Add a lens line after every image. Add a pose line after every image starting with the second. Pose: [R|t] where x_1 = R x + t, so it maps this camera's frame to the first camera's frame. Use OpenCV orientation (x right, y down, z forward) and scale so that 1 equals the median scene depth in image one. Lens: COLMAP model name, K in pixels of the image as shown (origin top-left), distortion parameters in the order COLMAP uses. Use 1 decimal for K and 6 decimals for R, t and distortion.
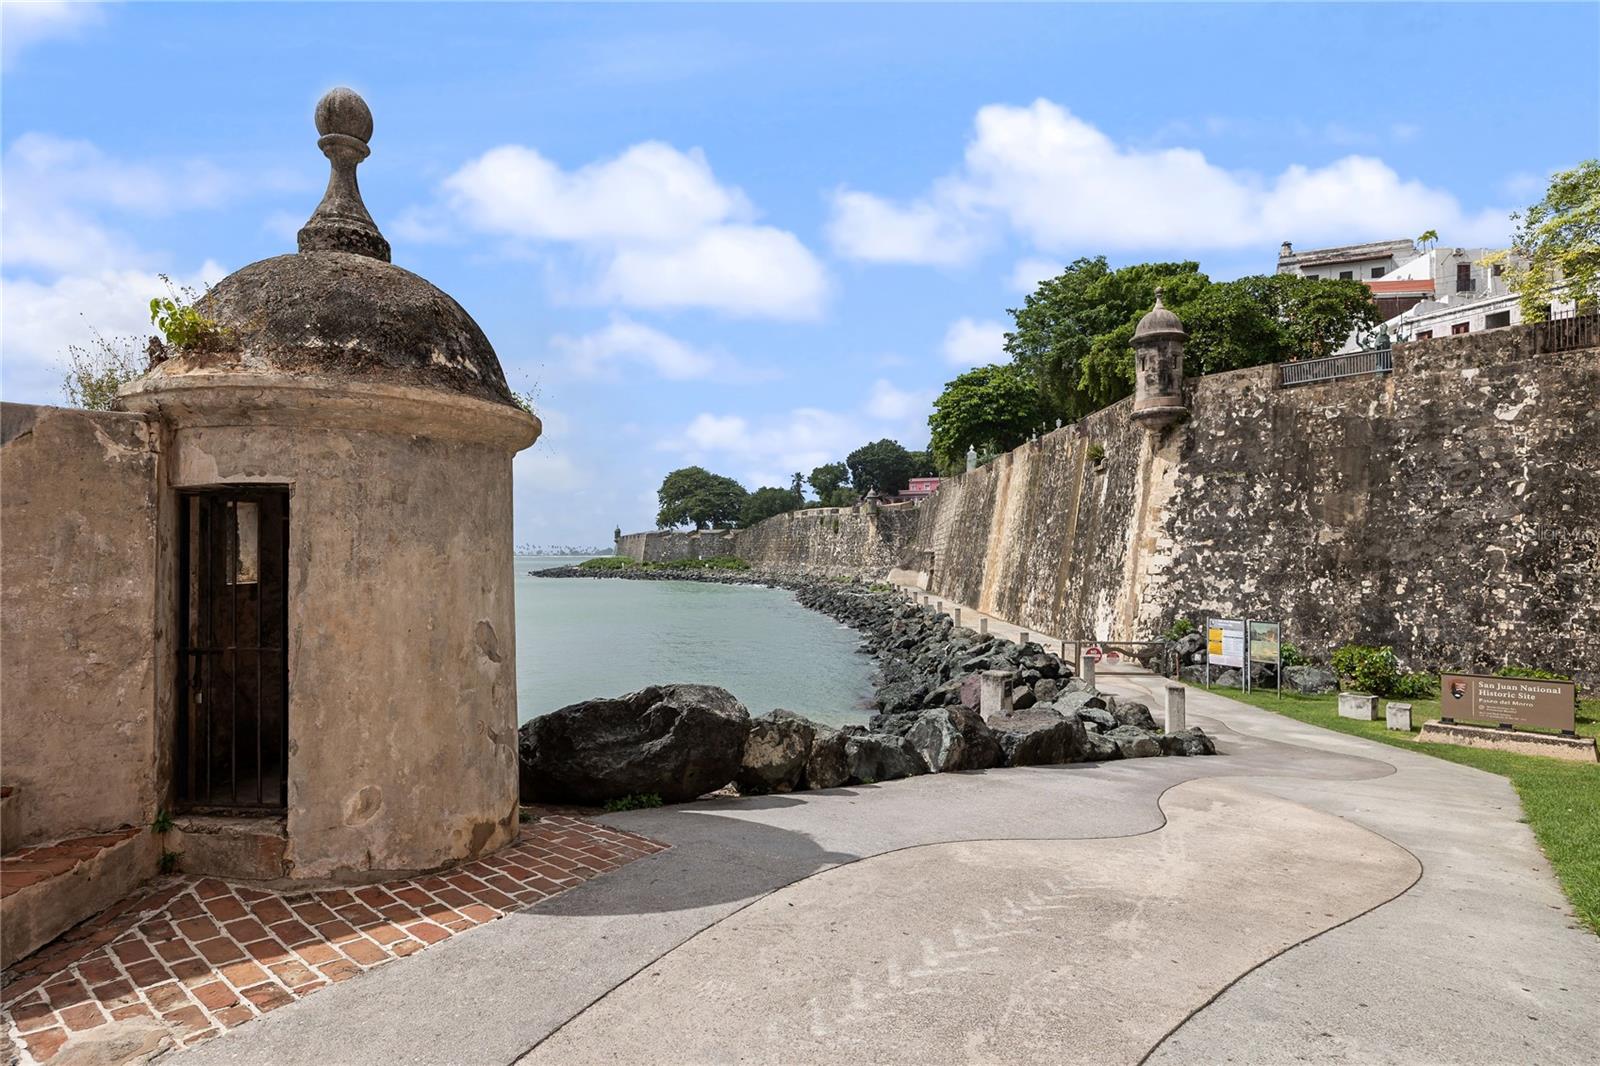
lens RADIAL K [[889.0, 0, 756.4], [0, 889.0, 506.5], [0, 0, 1]] dist [0.023822, -0.001873]
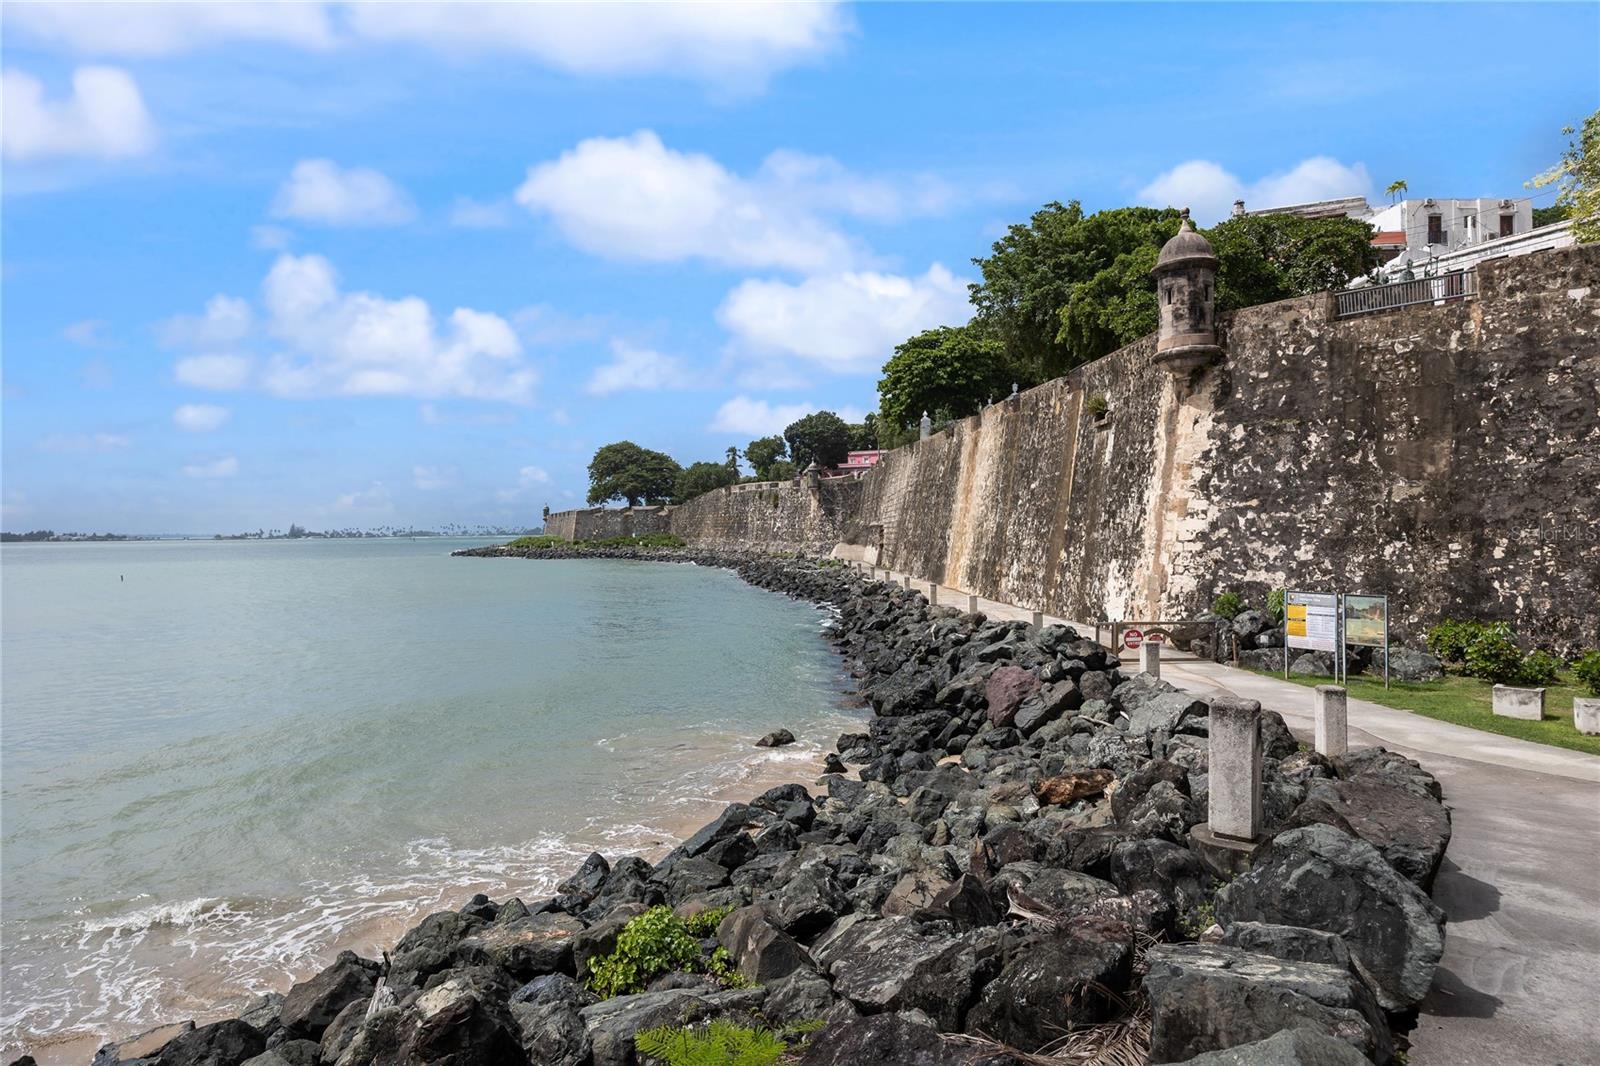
lens RADIAL K [[889.0, 0, 758.8], [0, 889.0, 518.1], [0, 0, 1]] dist [0.023822, -0.001873]
pose [[0.996681, -0.014262, 0.080144, -0.030846], [0.011171, 0.999181, 0.038890, 0.015503], [-0.080633, -0.037866, 0.996024, 0.175213]]
